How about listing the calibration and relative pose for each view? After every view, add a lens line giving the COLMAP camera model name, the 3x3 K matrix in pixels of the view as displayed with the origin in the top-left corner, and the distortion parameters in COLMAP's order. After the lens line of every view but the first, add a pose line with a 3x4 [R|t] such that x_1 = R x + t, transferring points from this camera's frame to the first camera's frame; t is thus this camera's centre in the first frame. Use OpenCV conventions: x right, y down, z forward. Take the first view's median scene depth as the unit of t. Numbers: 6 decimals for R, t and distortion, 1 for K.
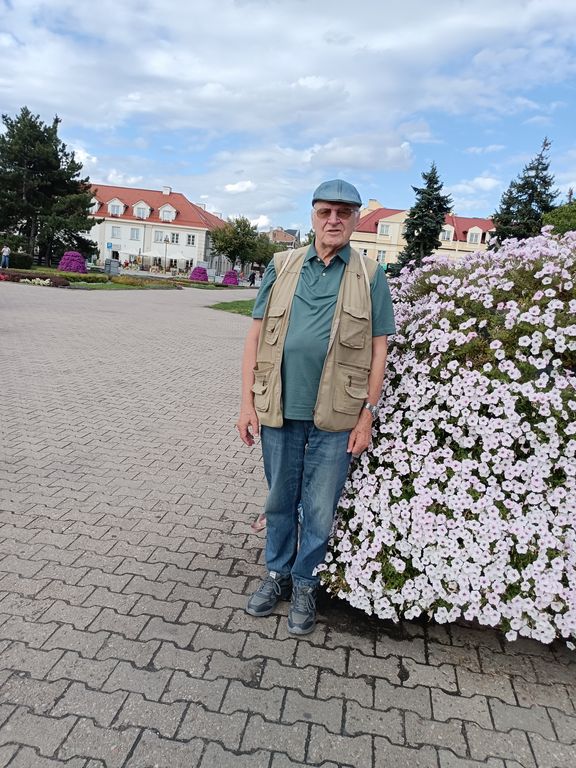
lens RADIAL K [[564.6, 0, 289.2], [0, 564.6, 397.4], [0, 0, 1]] dist [0.050907, -0.047724]
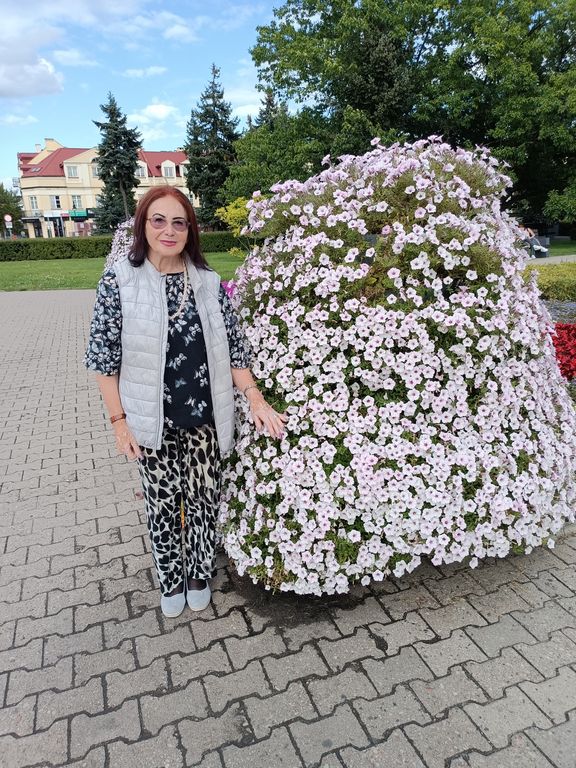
lens RADIAL K [[564.6, 0, 289.2], [0, 564.6, 397.4], [0, 0, 1]] dist [0.050907, -0.047724]
pose [[0.873120, -0.262298, 0.410928, -0.202510], [0.220955, 0.964288, 0.146037, -0.068245], [-0.434558, -0.036712, 0.899895, 0.239326]]
